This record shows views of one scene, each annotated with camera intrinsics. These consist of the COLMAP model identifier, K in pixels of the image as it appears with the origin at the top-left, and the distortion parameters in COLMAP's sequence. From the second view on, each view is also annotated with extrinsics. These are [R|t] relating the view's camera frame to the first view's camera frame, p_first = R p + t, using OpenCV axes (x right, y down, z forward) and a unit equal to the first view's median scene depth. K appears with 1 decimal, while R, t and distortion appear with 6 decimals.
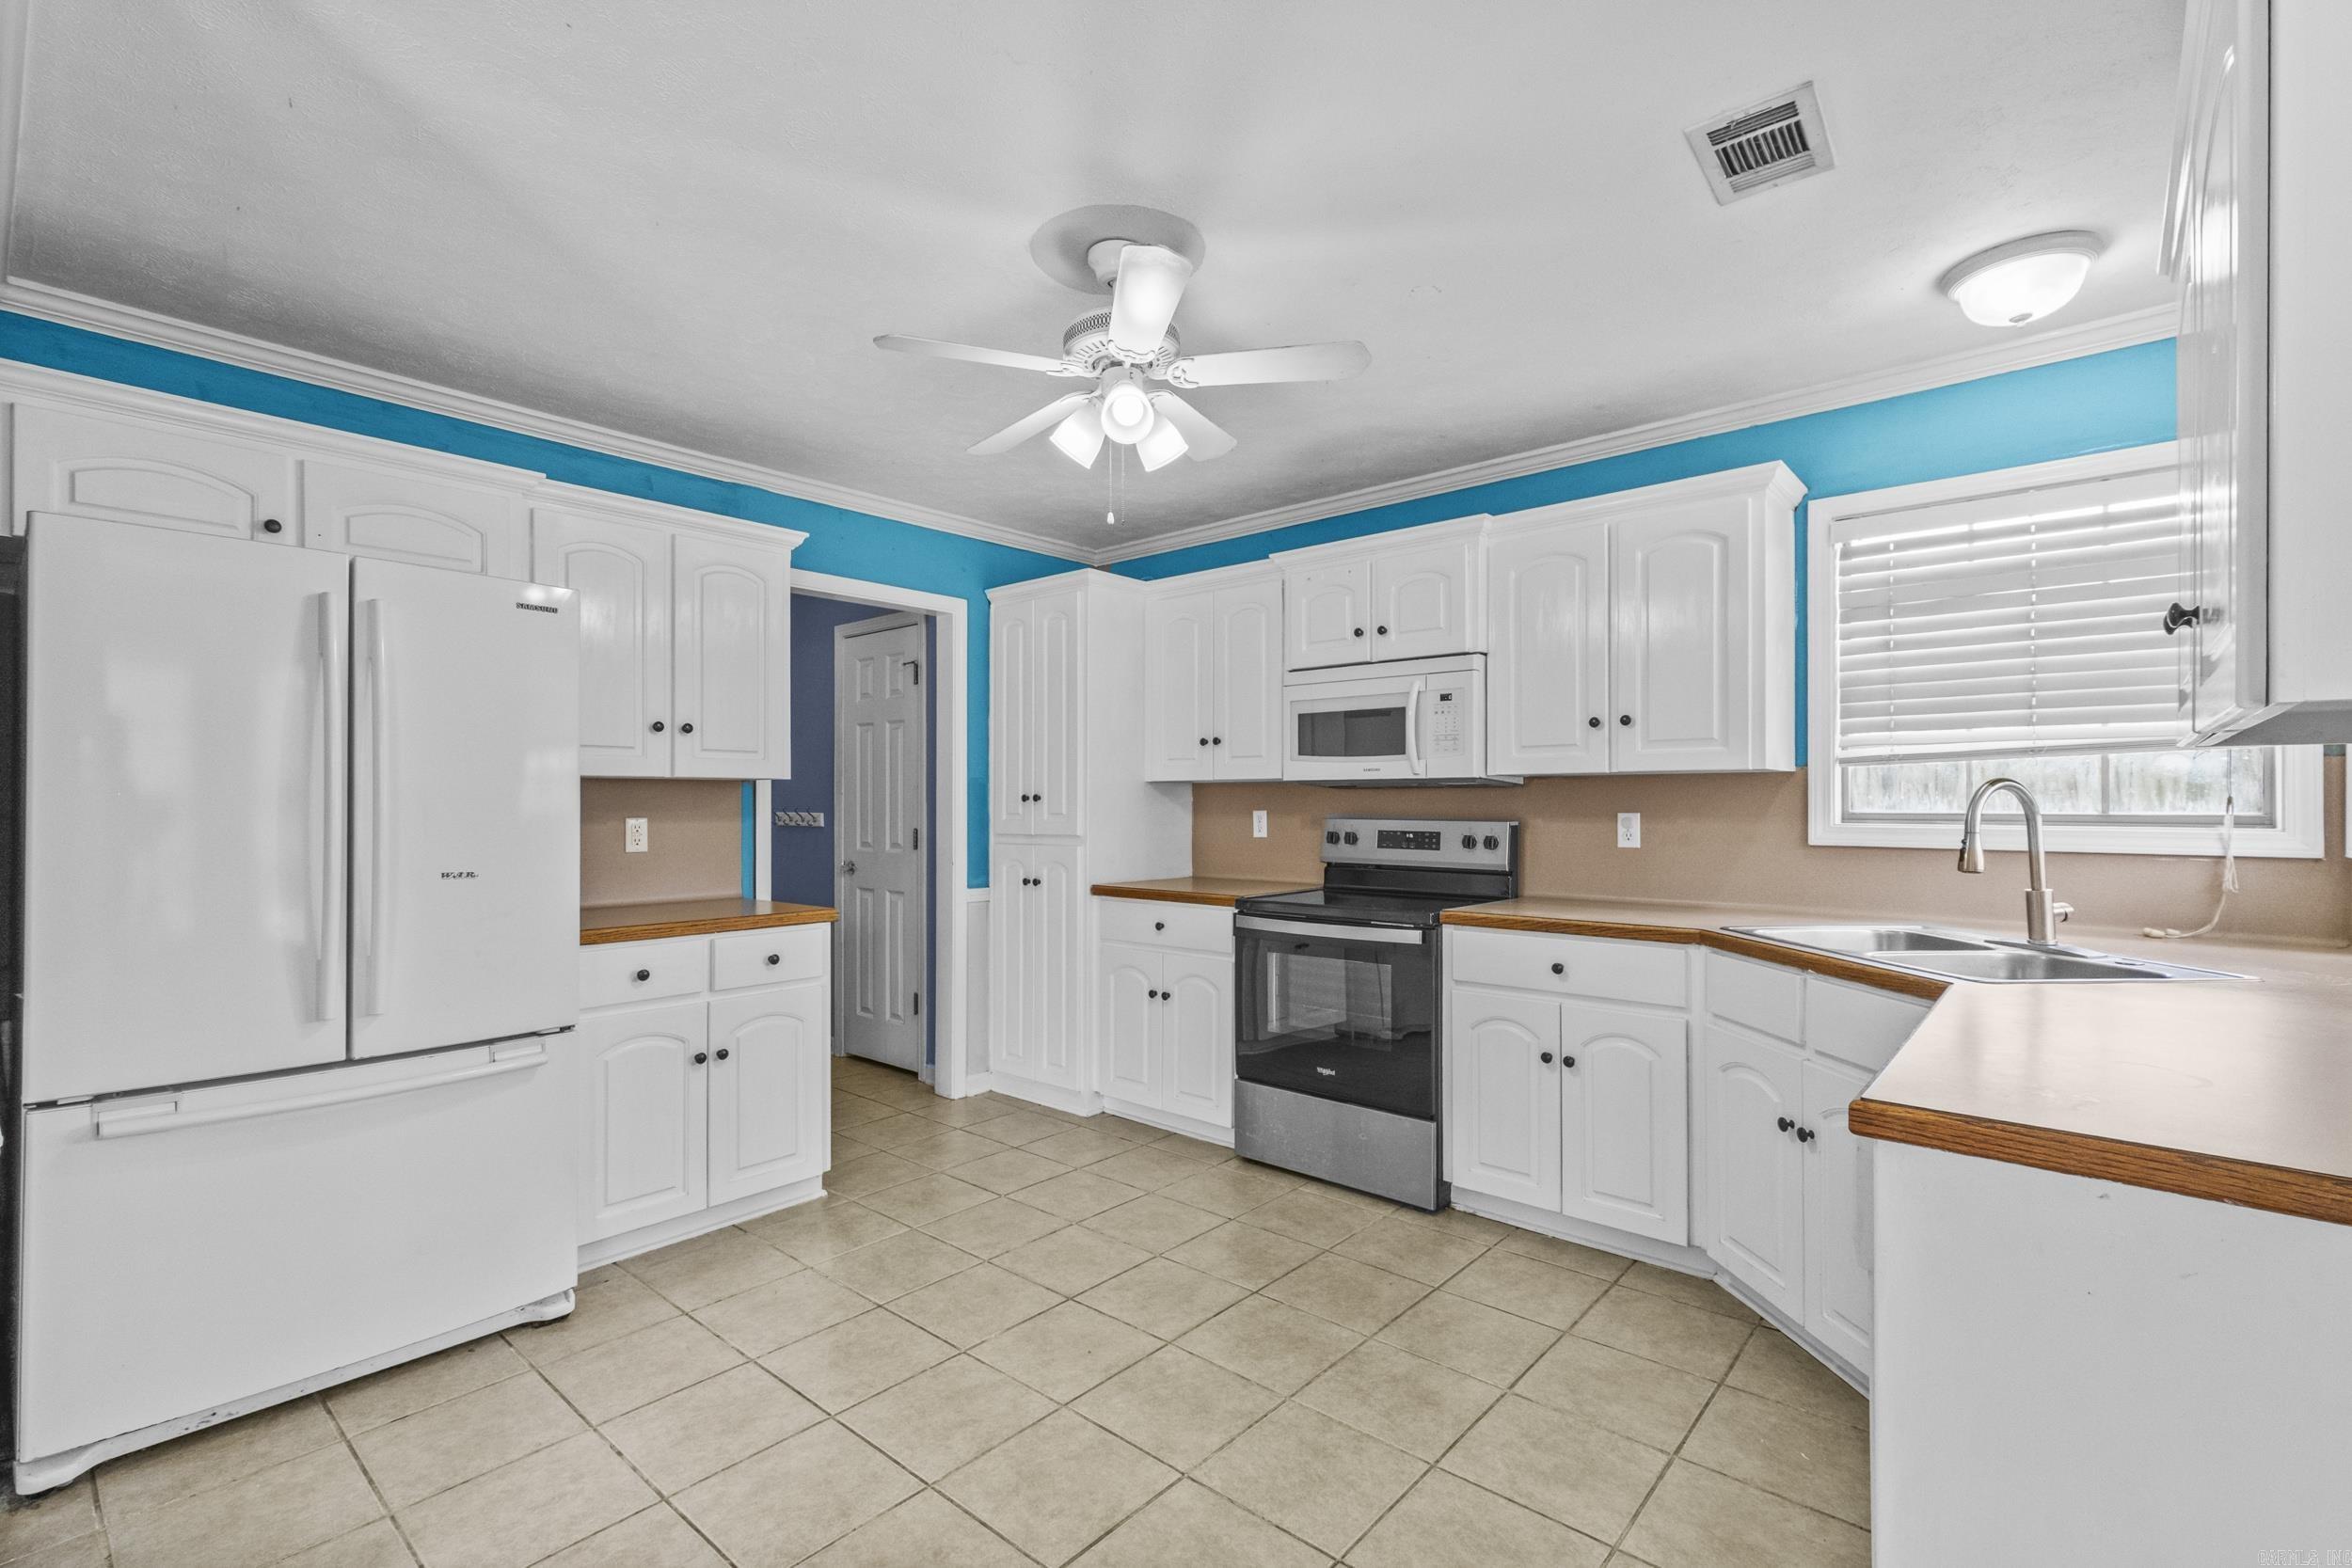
lens RADIAL K [[1038.1, 0, 1175.4], [0, 1038.1, 795.2], [0, 0, 1]] dist [0.005573, 0.000147]
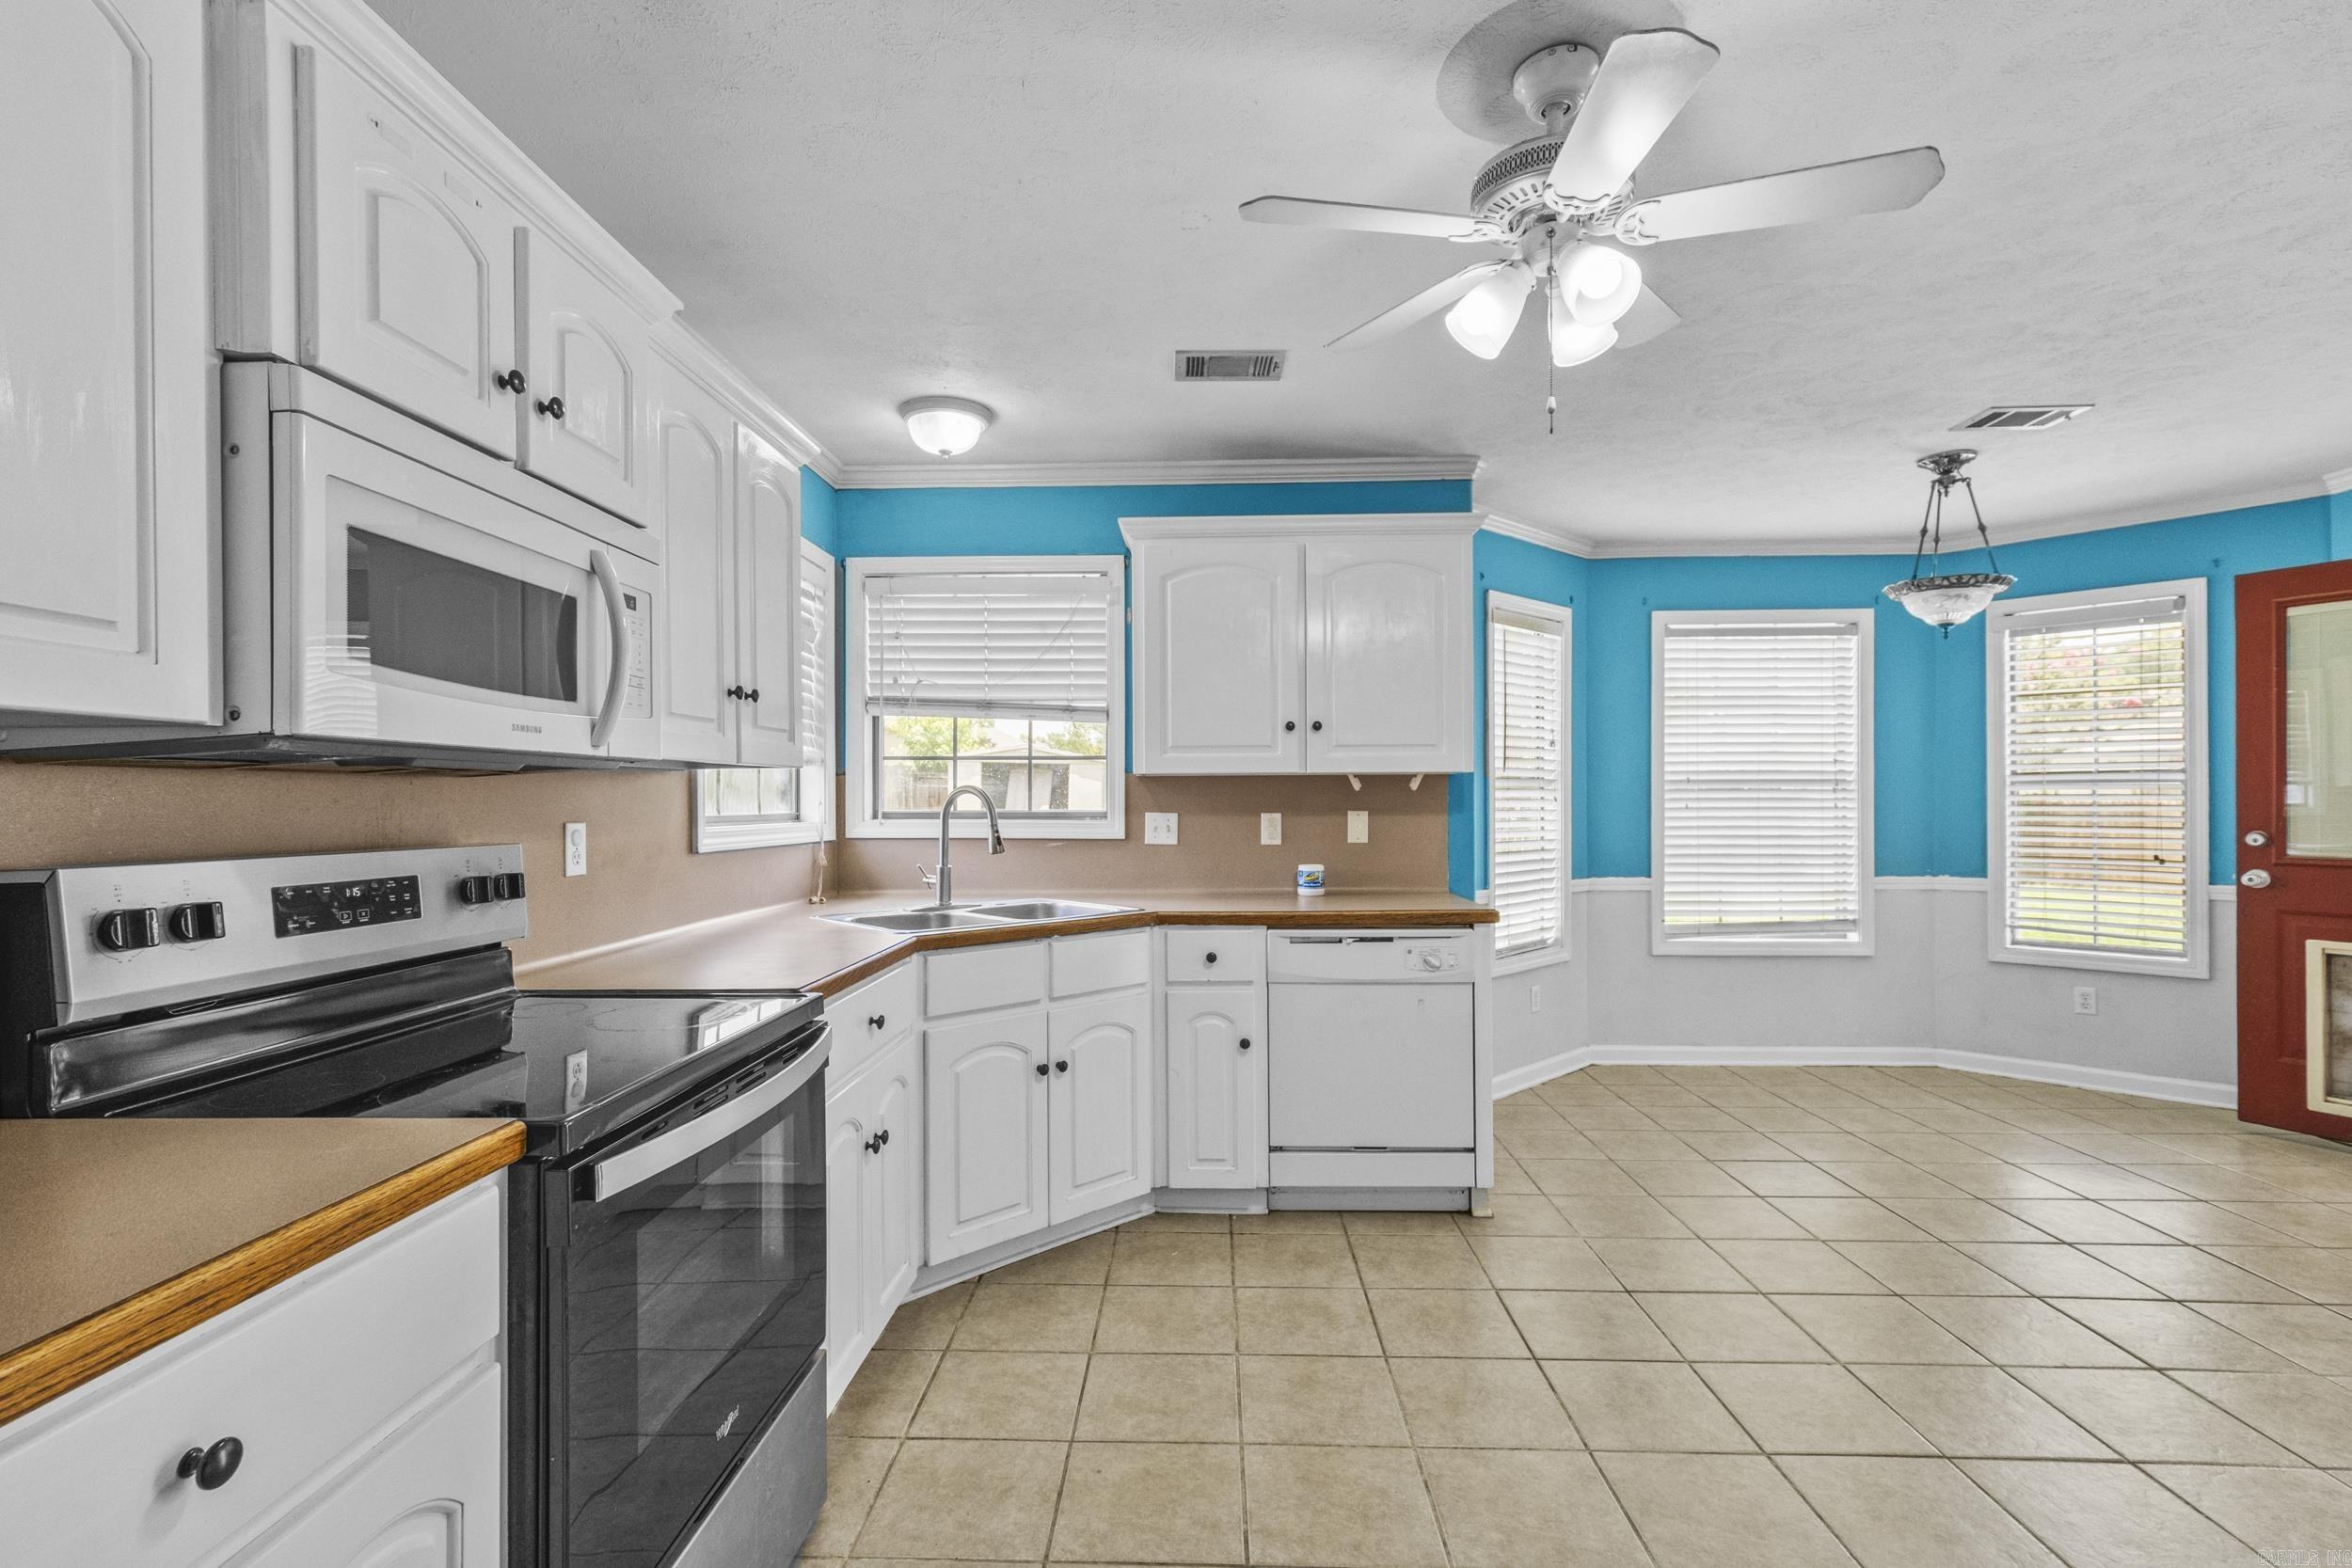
lens RADIAL K [[1038.1, 0, 1207.1], [0, 1038.1, 786.7], [0, 0, 1]] dist [0.005573, 0.000147]
pose [[-0.632229, 0.015277, 0.774631, -0.345454], [0.002330, 0.999839, -0.017817, 0.007547], [-0.774778, -0.009460, -0.632162, 1.187669]]
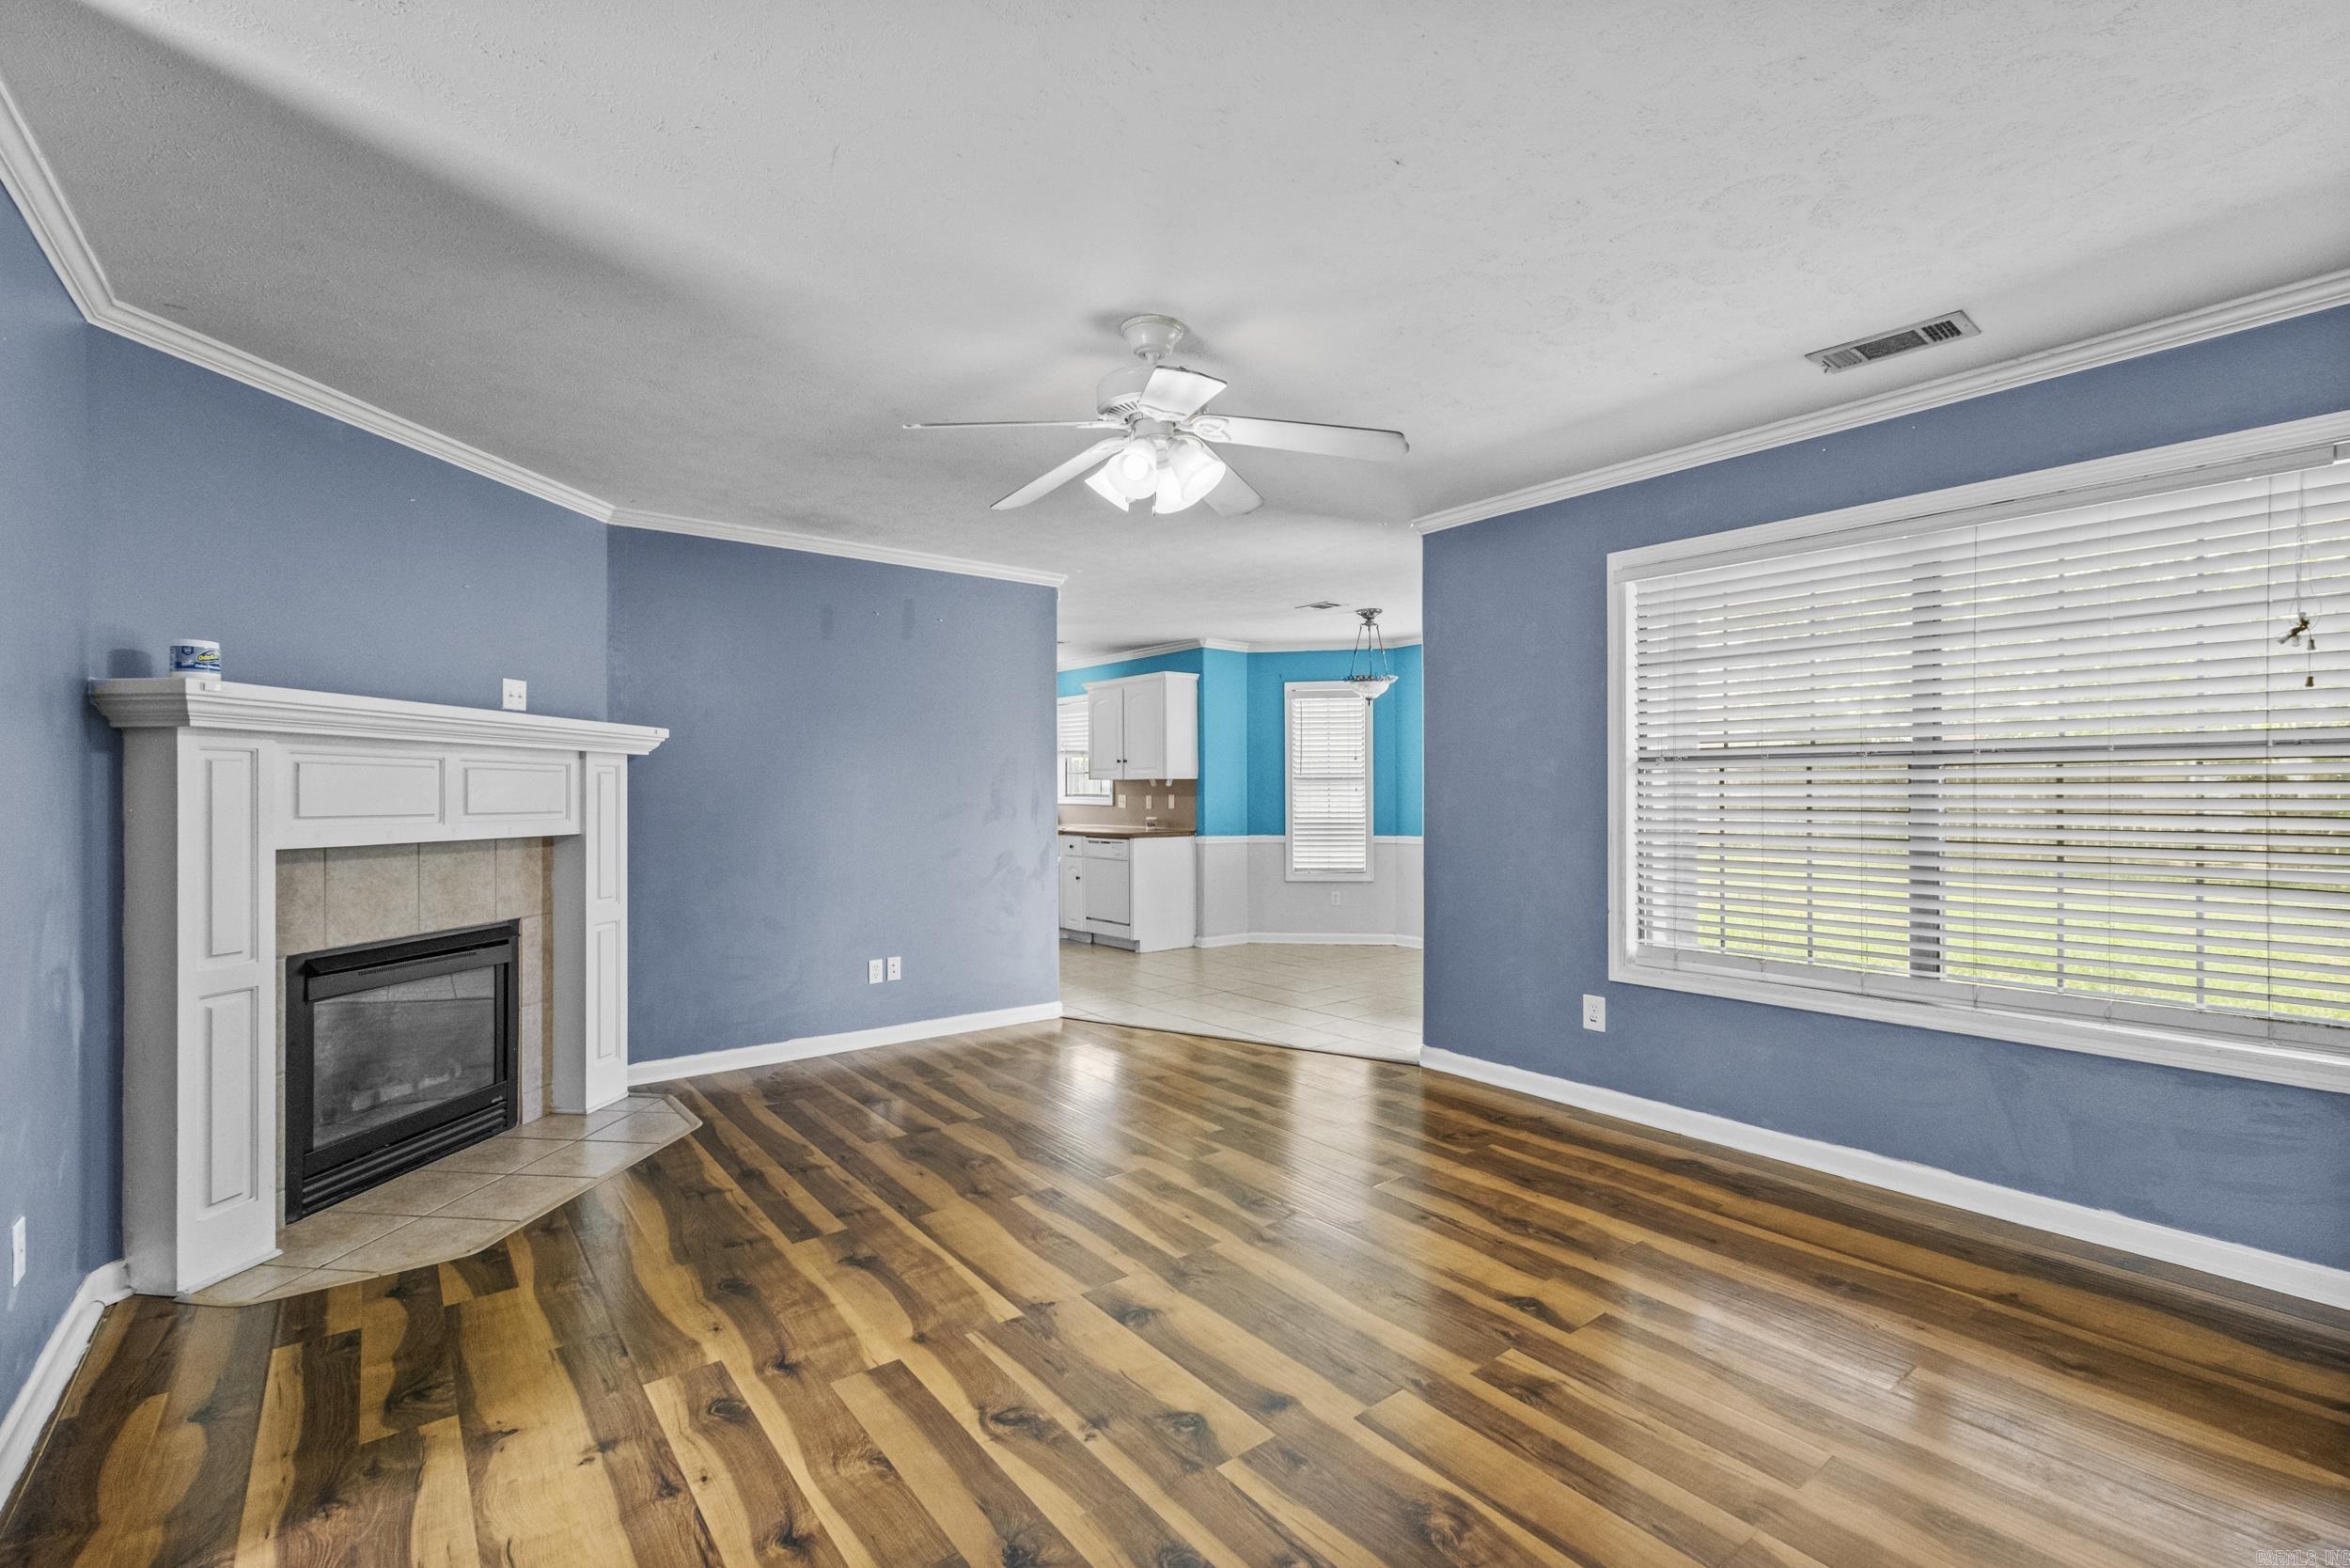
lens RADIAL K [[1037.3, 0, 1117.6], [0, 1037.3, 782.5], [0, 0, 1]] dist [0.005573, 0.000147]
pose [[0.218941, 0.007627, 0.975708, -2.223452], [-0.001616, 0.999971, -0.007454, 0.002543], [-0.975737, 0.000056, 0.218947, -0.148967]]
